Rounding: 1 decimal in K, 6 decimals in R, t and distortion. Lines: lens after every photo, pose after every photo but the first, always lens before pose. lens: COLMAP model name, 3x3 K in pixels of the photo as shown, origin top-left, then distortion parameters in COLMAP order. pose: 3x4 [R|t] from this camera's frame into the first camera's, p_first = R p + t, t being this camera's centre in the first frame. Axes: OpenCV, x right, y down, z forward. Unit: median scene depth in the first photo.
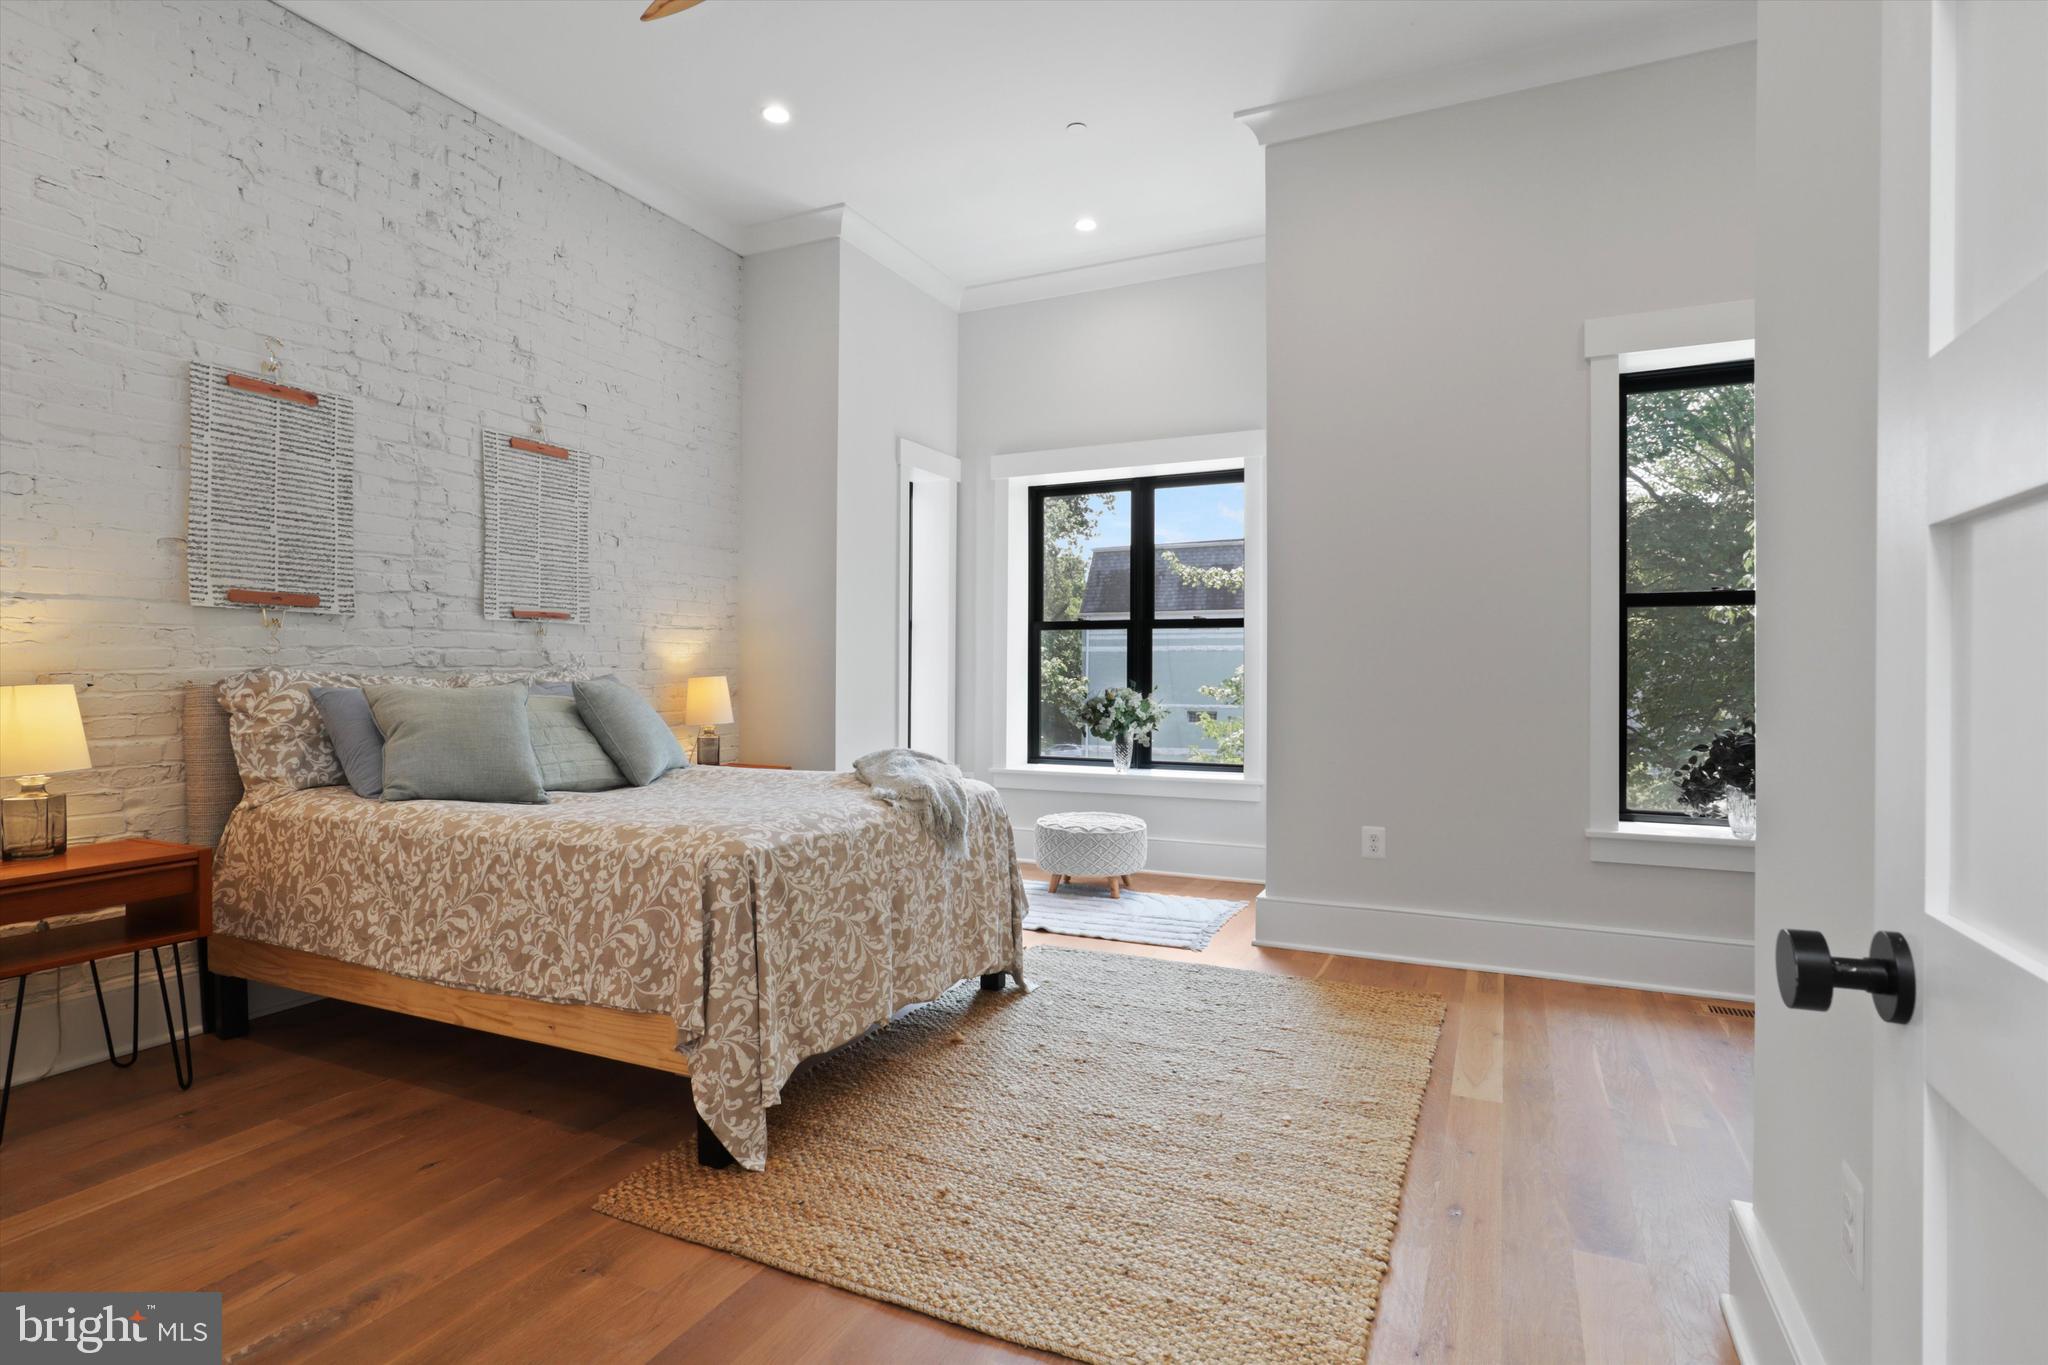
lens RADIAL K [[1017.5, 0, 1020.4], [0, 1017.5, 682.5], [0, 0, 1]] dist [-0.004268, 0.000825]
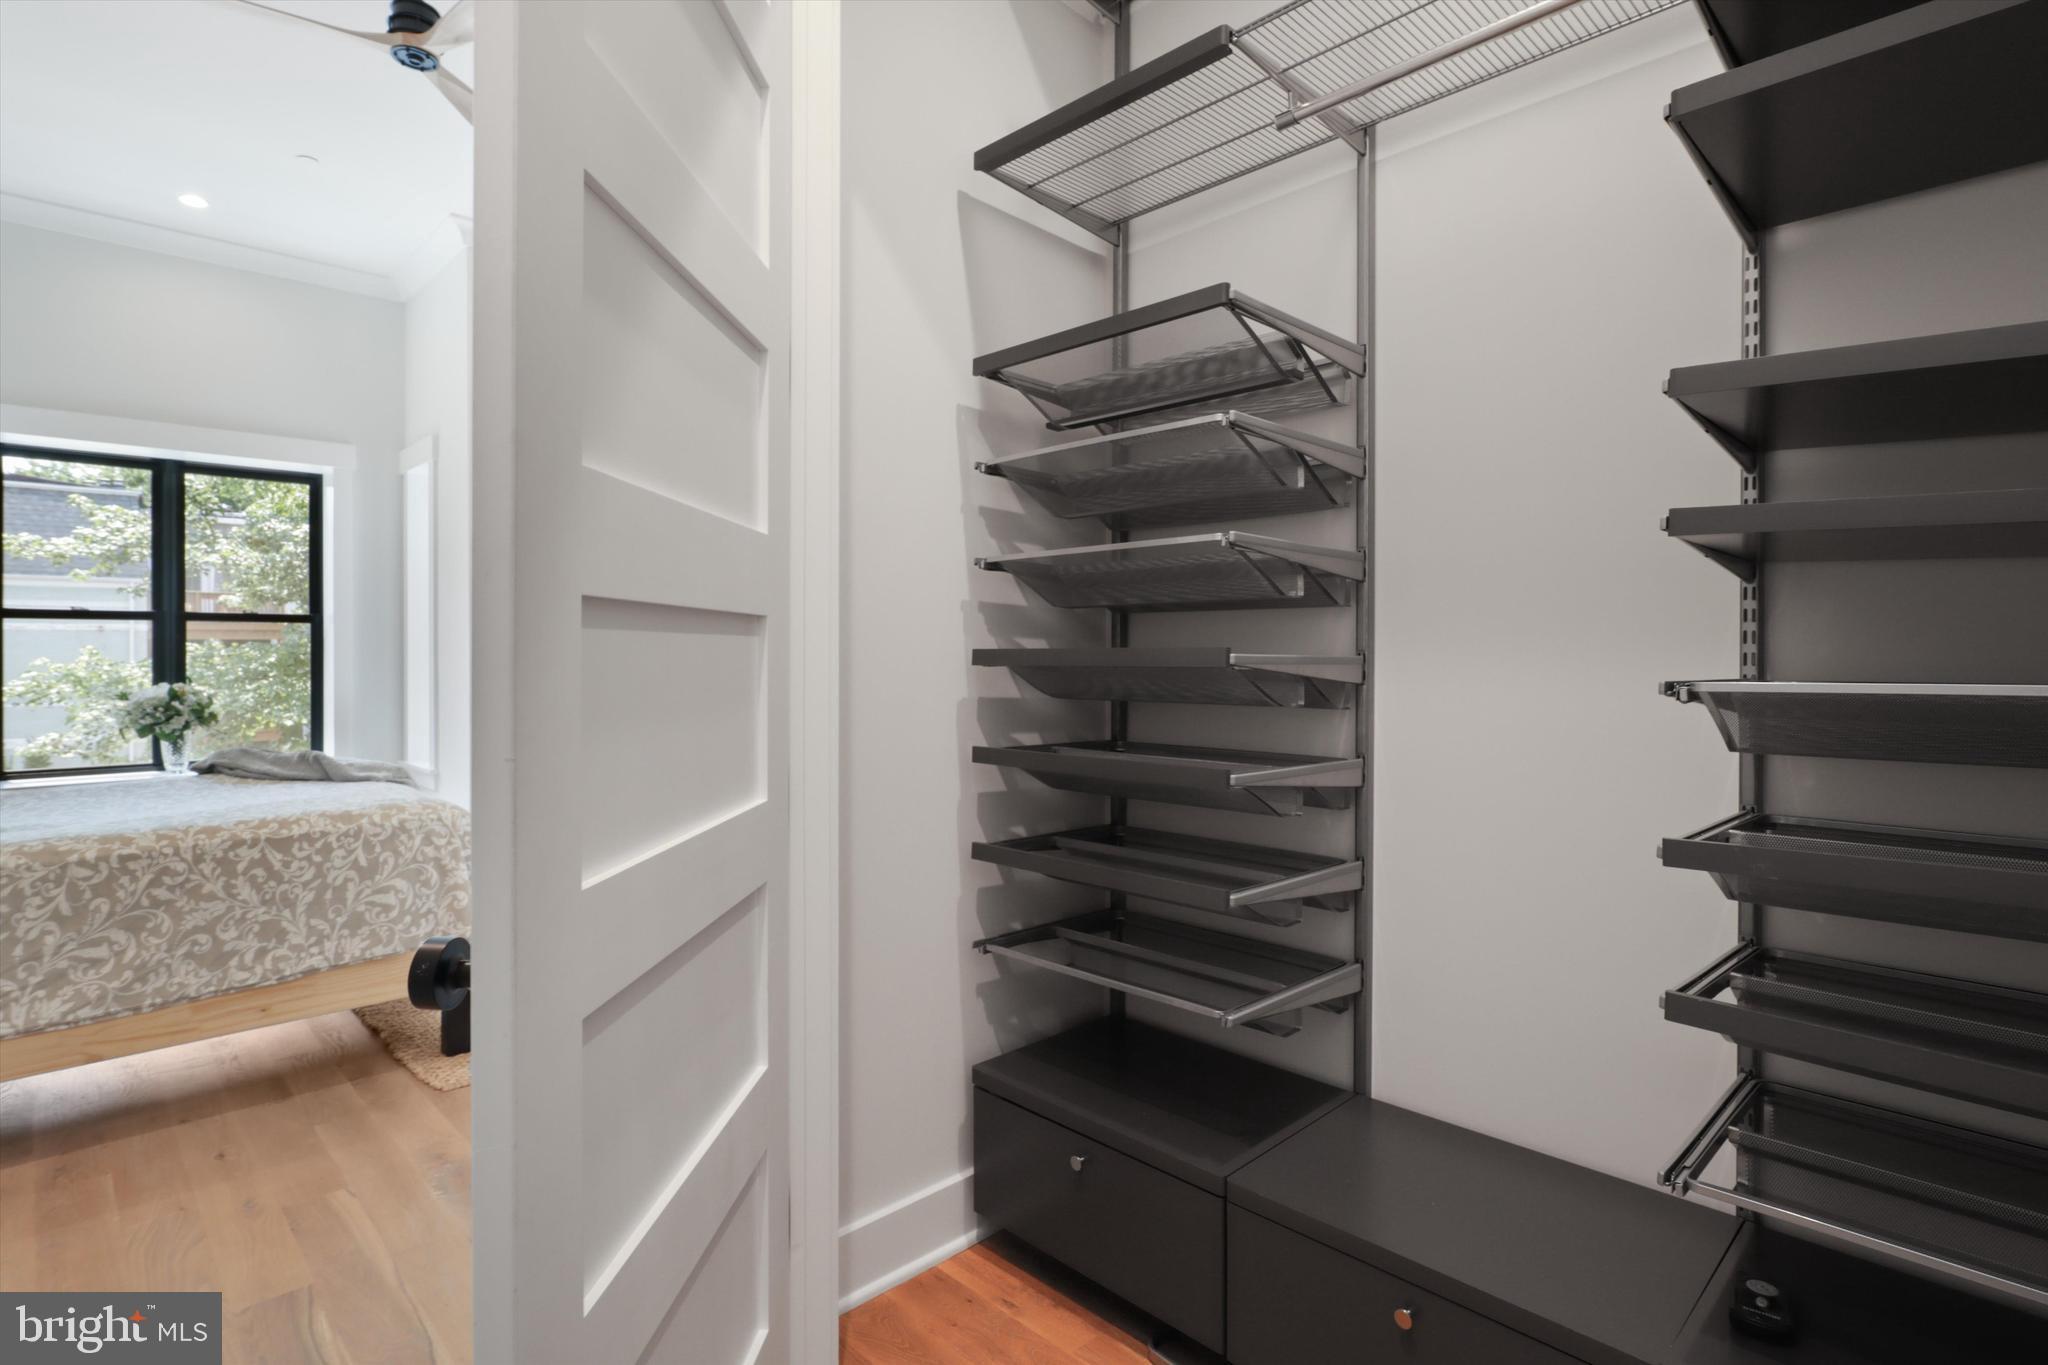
lens RADIAL K [[1017.5, 0, 1044.7], [0, 1017.5, 682.4], [0, 0, 1]] dist [-0.004268, 0.000825]
pose [[0.321467, -0.027019, 0.946535, -1.215295], [0.012617, 0.999626, 0.024249, -0.022407], [-0.946837, 0.004147, 0.321688, -0.127462]]
